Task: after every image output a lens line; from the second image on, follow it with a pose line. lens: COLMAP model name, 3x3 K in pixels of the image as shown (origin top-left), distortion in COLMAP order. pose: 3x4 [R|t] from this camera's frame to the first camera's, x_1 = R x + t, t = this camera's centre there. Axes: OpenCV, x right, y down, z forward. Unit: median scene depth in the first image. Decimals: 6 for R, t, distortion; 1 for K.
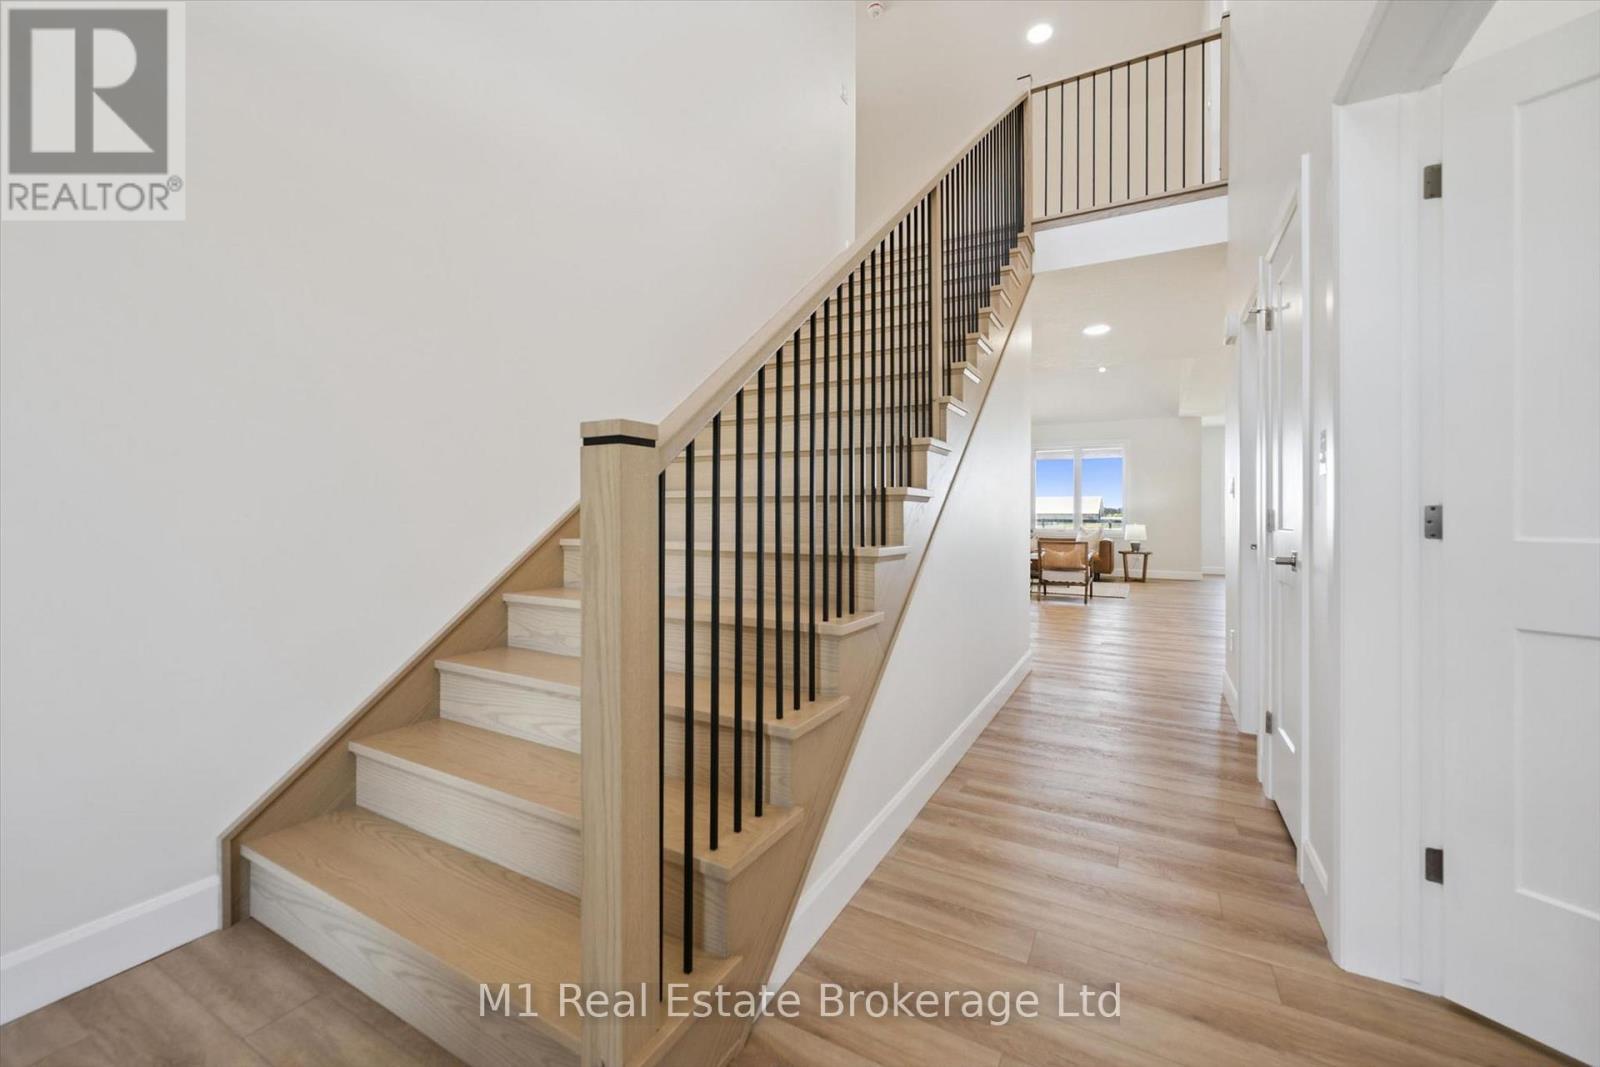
lens RADIAL K [[648.2, 0, 797.5], [0, 648.2, 521.7], [0, 0, 1]] dist [-0.002916, -0.000041]
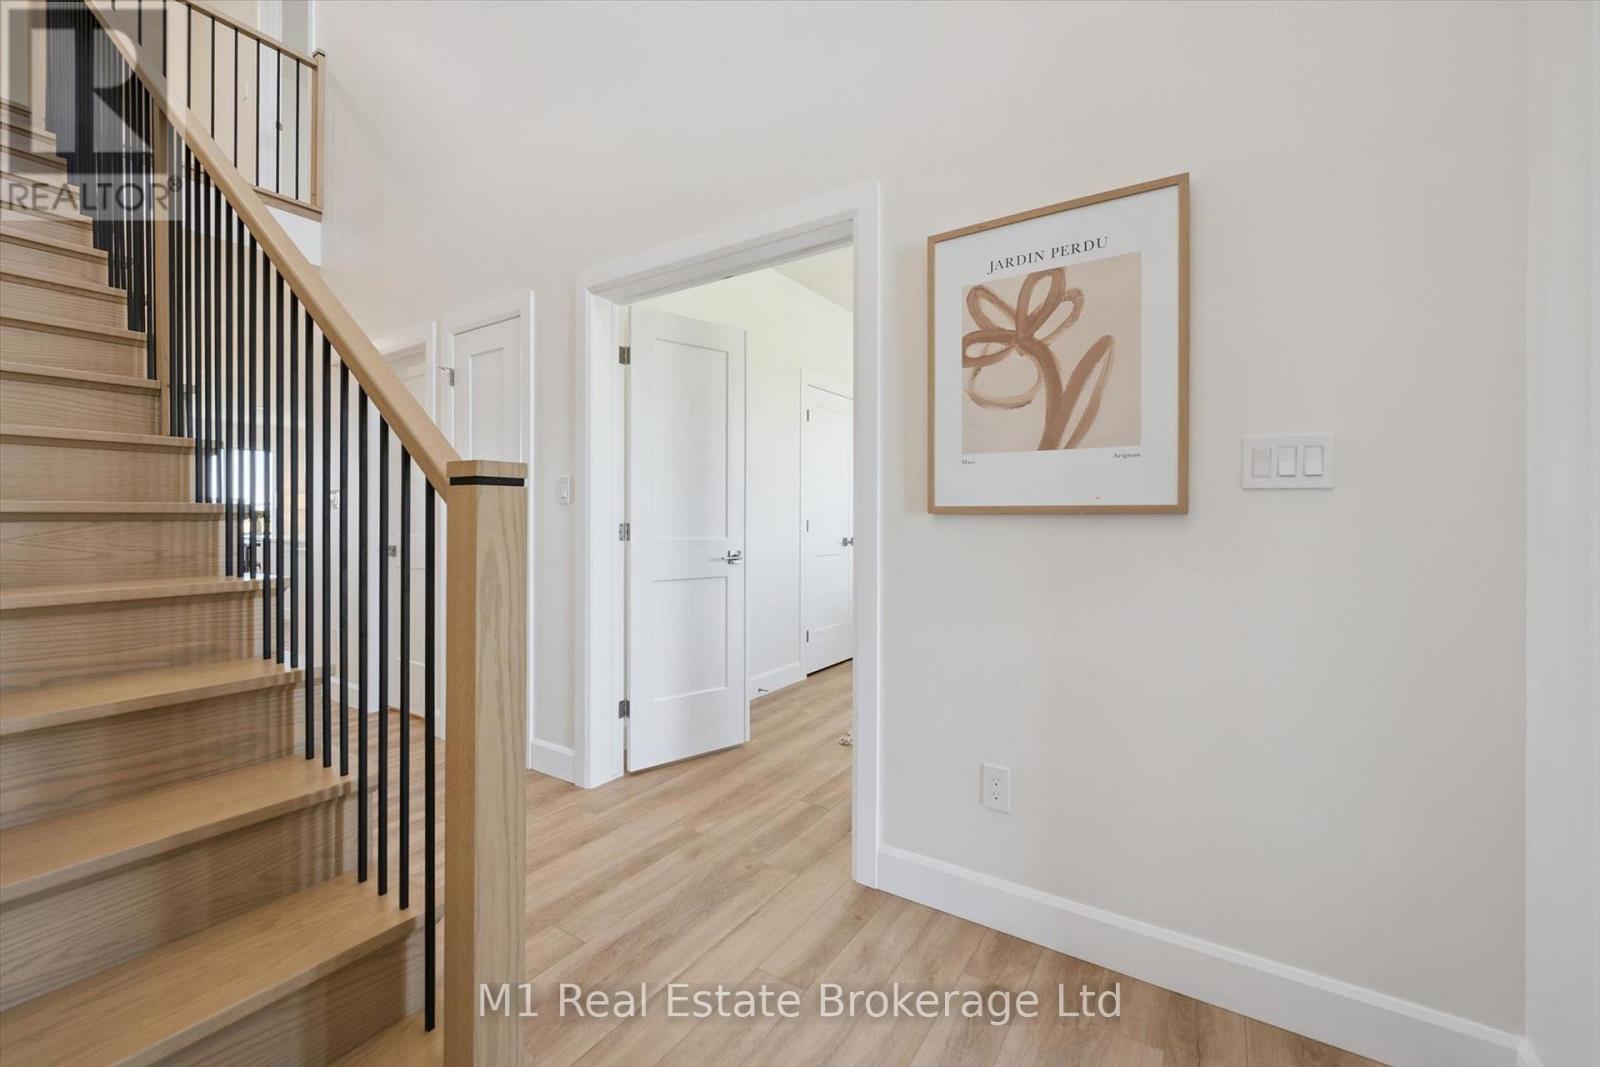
lens RADIAL K [[648.2, 0, 800.0], [0, 648.2, 519.5], [0, 0, 1]] dist [-0.002916, -0.000041]
pose [[0.082602, -0.014861, 0.996472, -0.890631], [0.007223, 0.999871, 0.014313, -0.055575], [-0.996556, 0.006016, 0.082699, 0.307582]]
